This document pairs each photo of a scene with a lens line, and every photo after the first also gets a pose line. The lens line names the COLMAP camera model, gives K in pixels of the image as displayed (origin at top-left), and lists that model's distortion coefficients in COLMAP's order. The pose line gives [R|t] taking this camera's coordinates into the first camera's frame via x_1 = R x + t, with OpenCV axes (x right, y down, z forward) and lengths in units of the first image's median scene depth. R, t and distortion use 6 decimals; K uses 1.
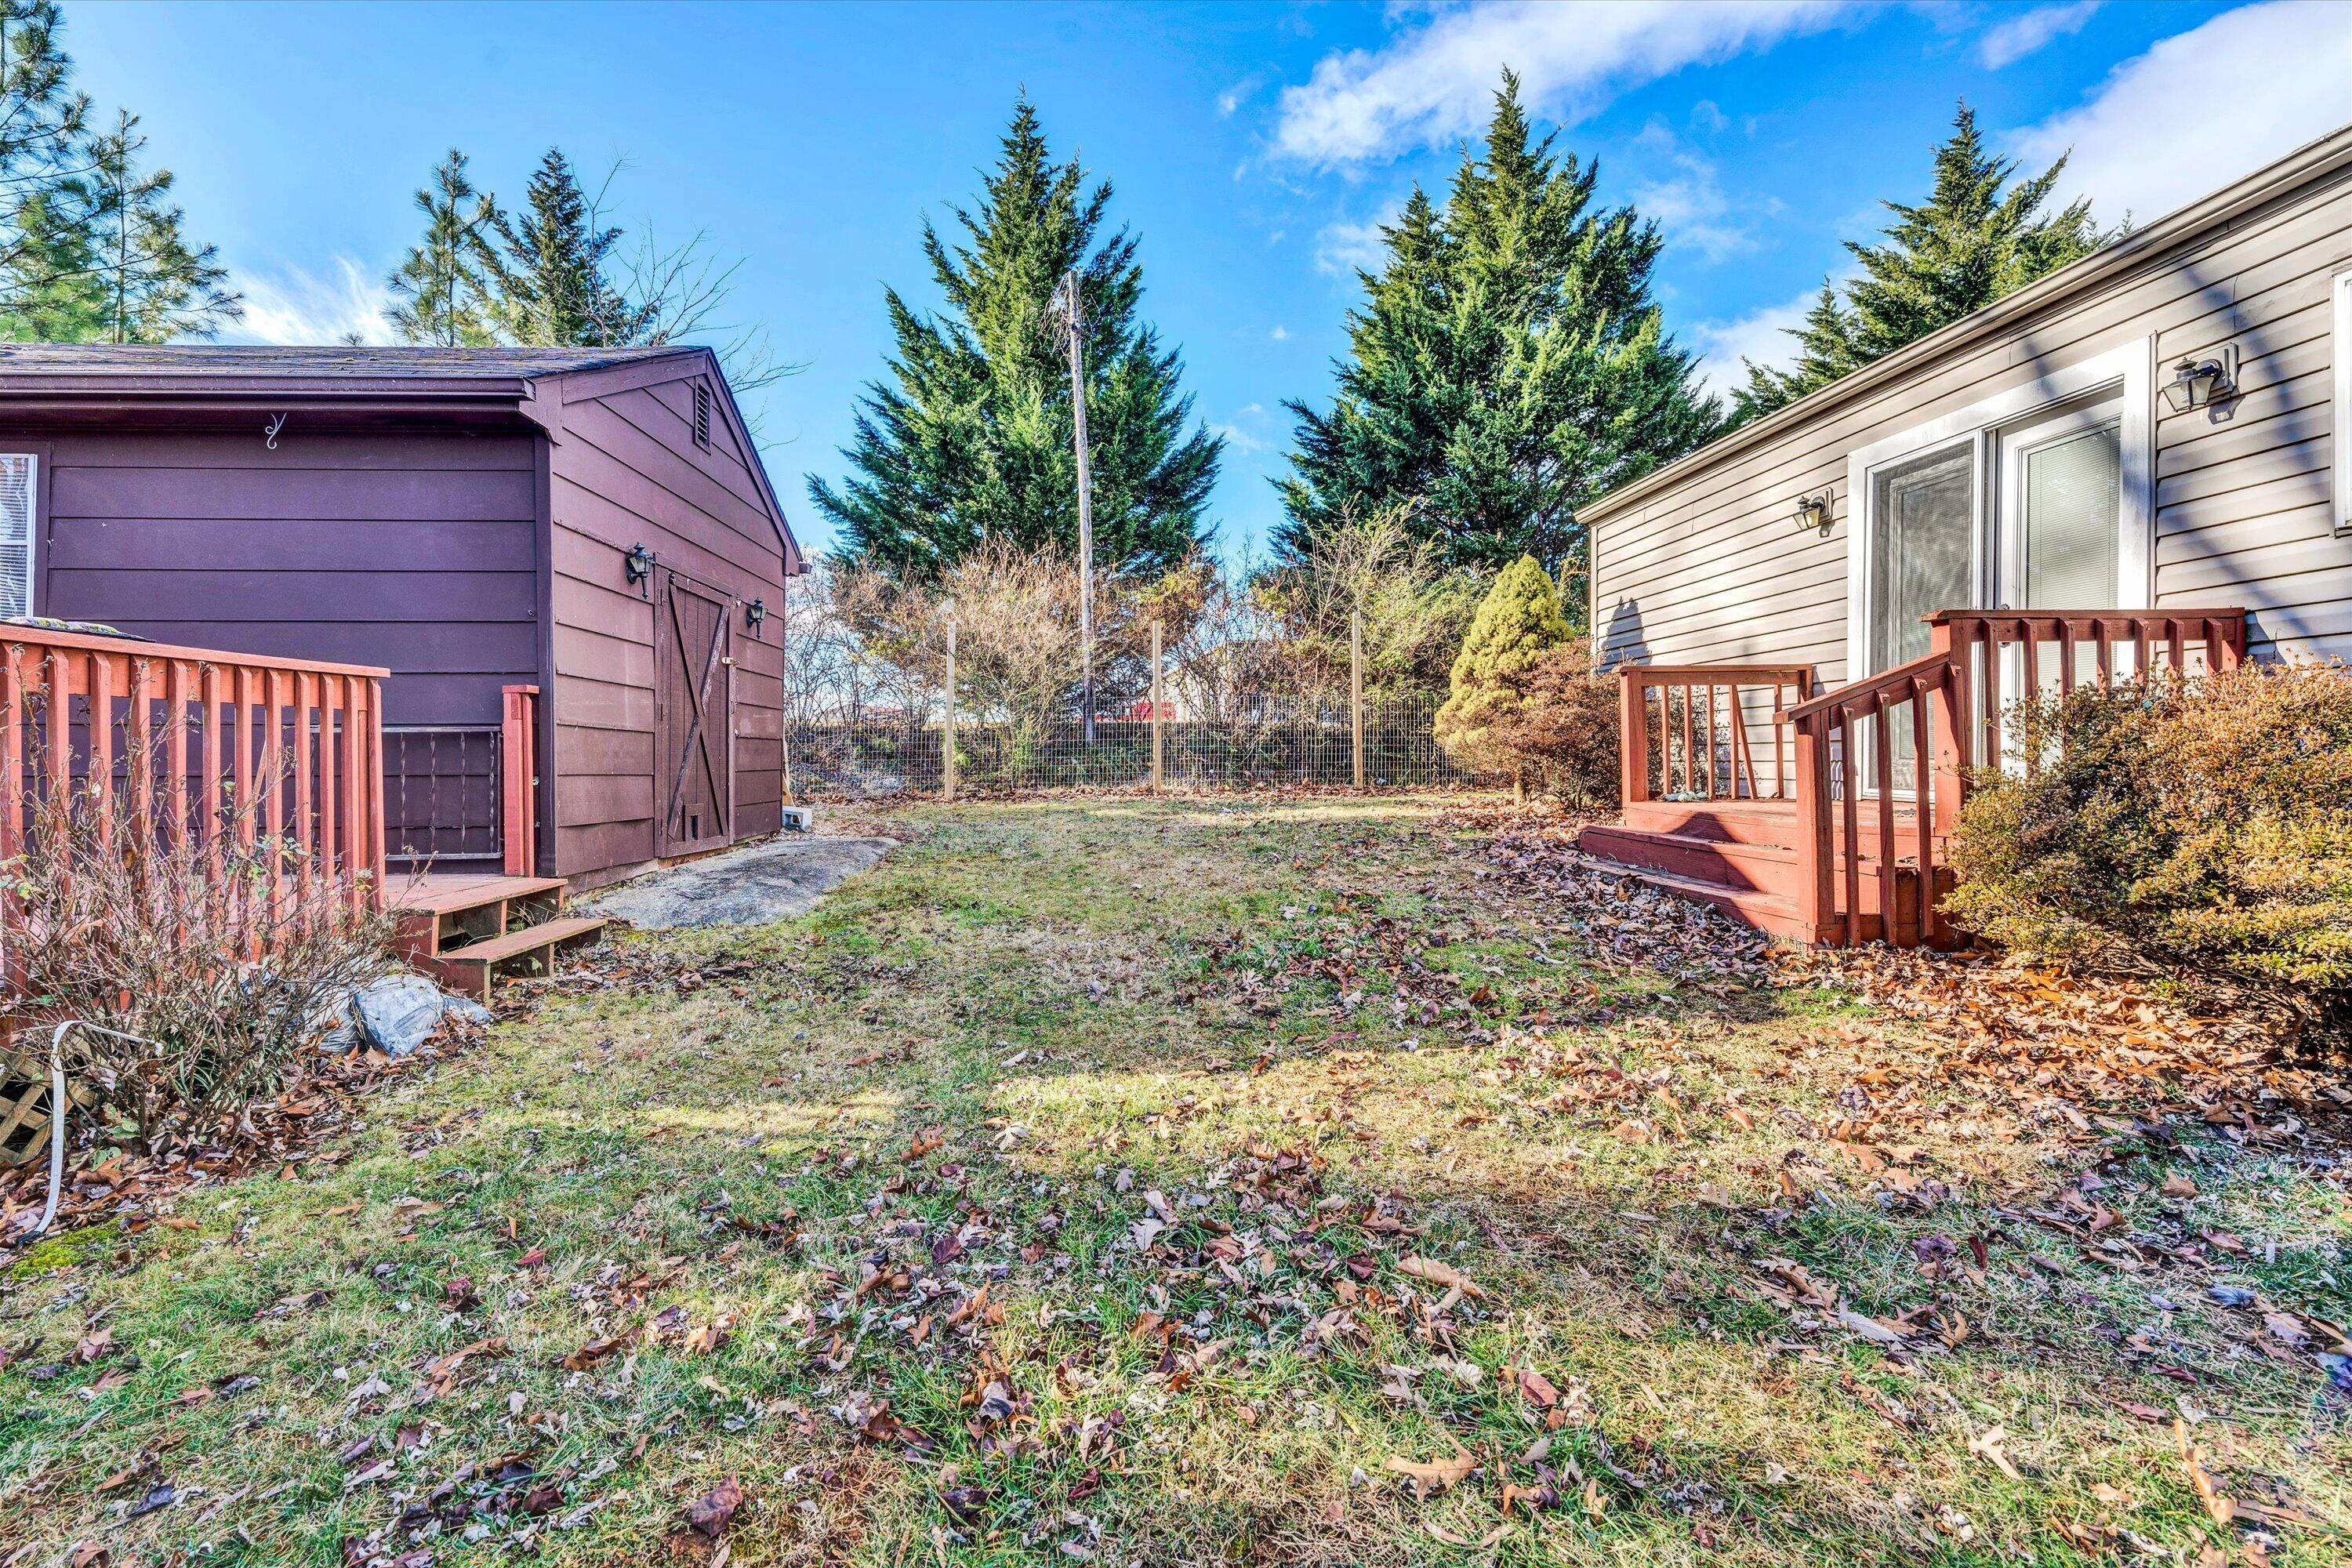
lens RADIAL K [[852.0, 0, 1163.6], [0, 852.0, 773.4], [0, 0, 1]] dist [-0.002316, -0.000011]
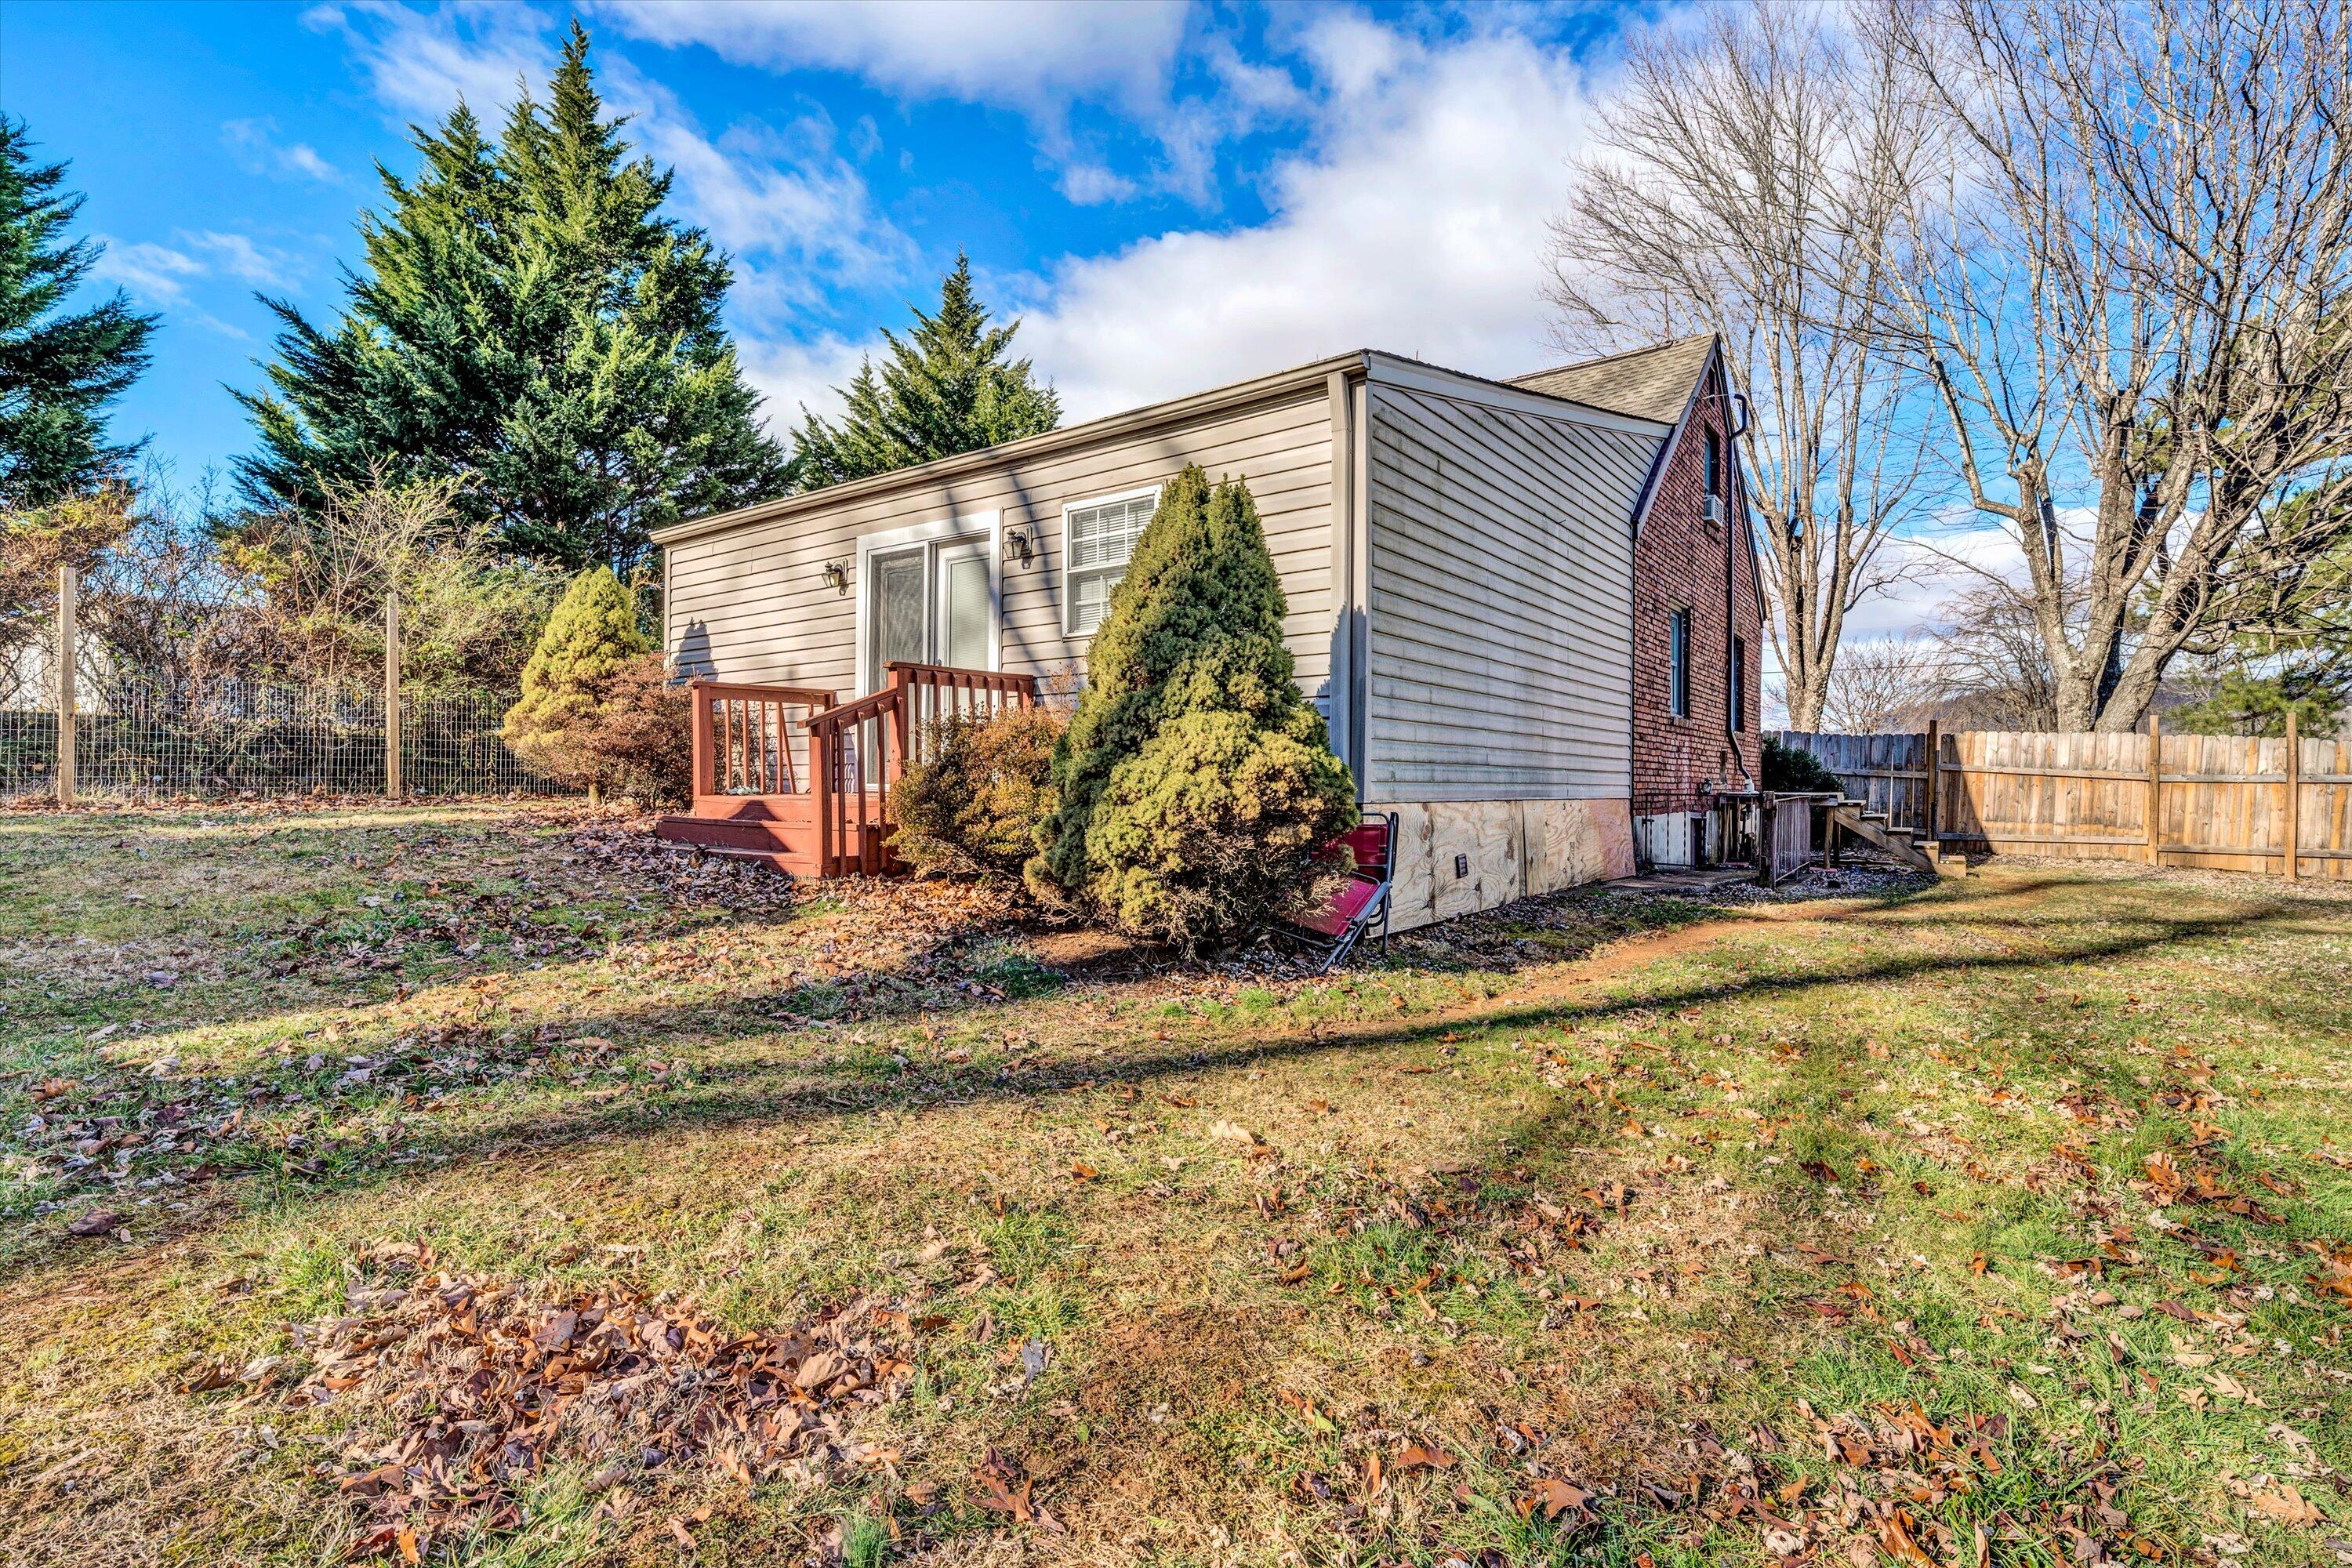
lens RADIAL K [[1111.7, 0, 1184.3], [0, 1111.7, 727.5], [0, 0, 1]] dist [-0.000440, 0.000957]
pose [[0.606314, 0.044385, 0.793985, -0.212935], [0.018888, 0.997356, -0.070178, 0.047281], [-0.795001, 0.057547, 0.603873, -0.367335]]
